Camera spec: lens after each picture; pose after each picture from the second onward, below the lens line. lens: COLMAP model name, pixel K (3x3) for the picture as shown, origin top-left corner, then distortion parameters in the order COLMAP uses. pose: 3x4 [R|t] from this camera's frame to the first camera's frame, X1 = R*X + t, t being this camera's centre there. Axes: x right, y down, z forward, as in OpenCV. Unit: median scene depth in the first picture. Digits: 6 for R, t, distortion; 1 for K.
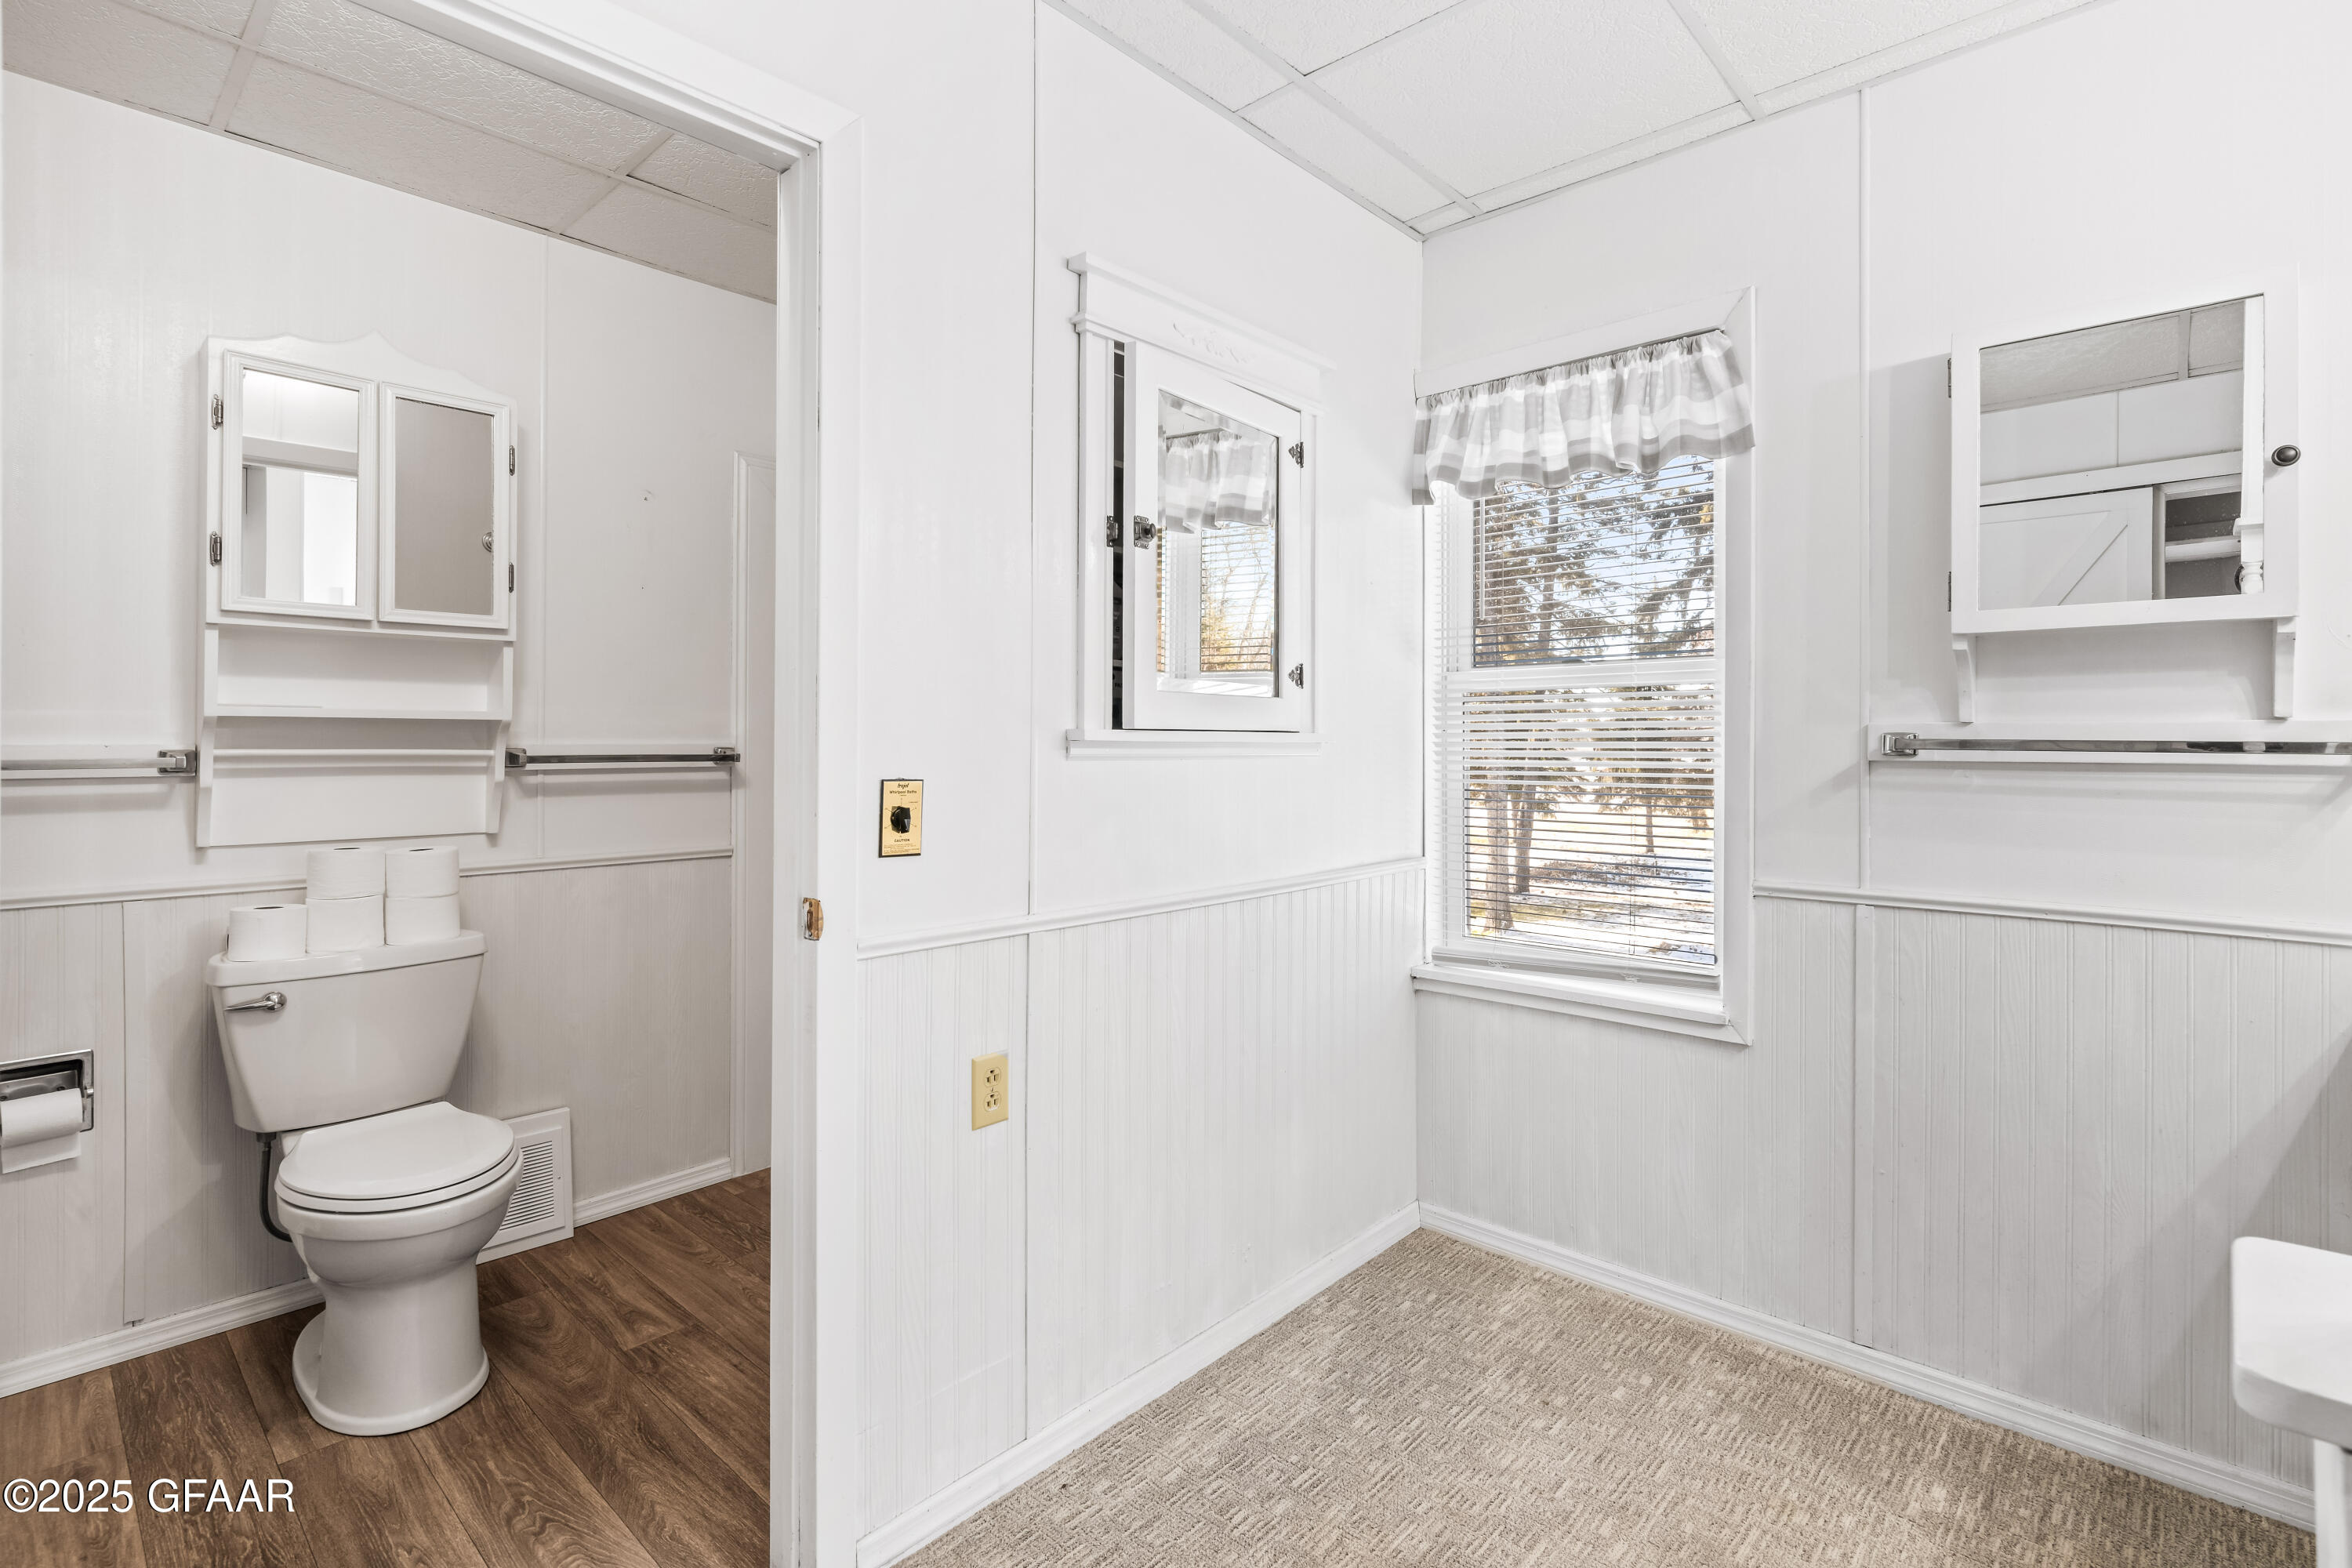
lens RADIAL K [[1079.9, 0, 1185.4], [0, 1079.9, 736.3], [0, 0, 1]] dist [-0.000290, 0.000011]
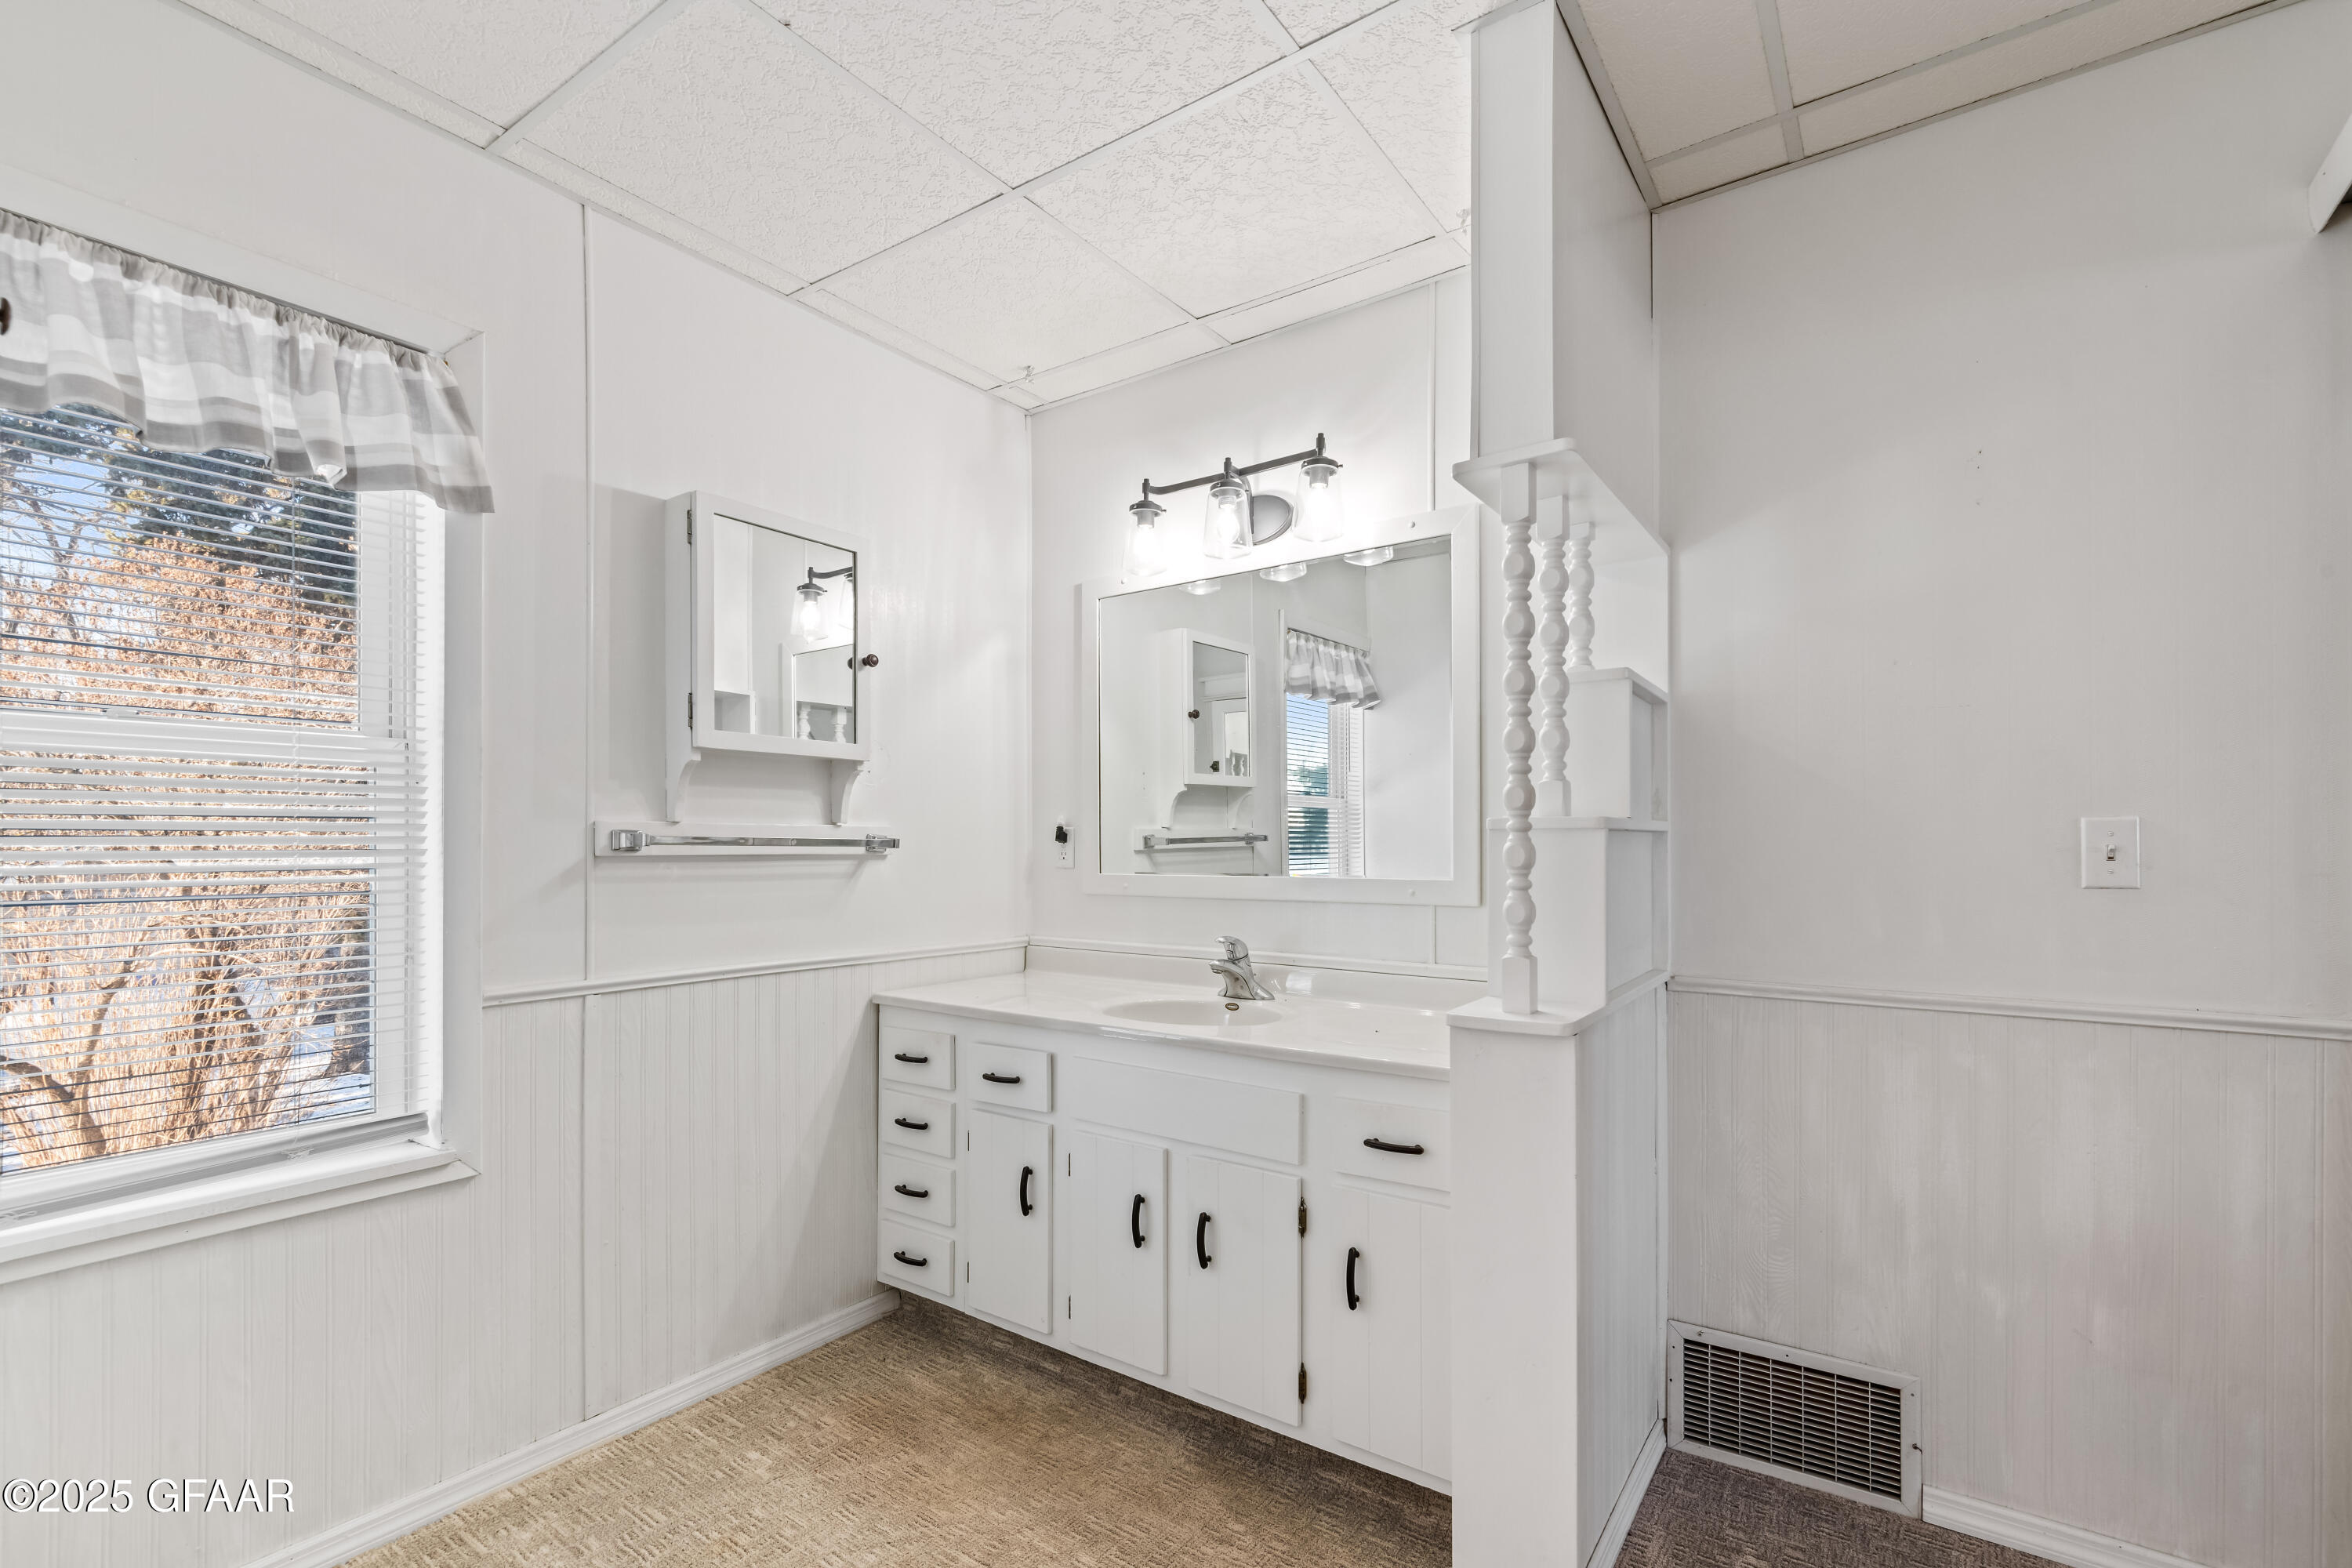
lens RADIAL K [[1077.5, 0, 1179.7], [0, 1077.5, 848.3], [0, 0, 1]] dist [-0.000099, -0.000081]
pose [[-0.132223, -0.006247, 0.991200, -0.473609], [-0.005702, 0.999968, 0.005541, 0.005803], [-0.991204, -0.004919, -0.132255, 0.576199]]
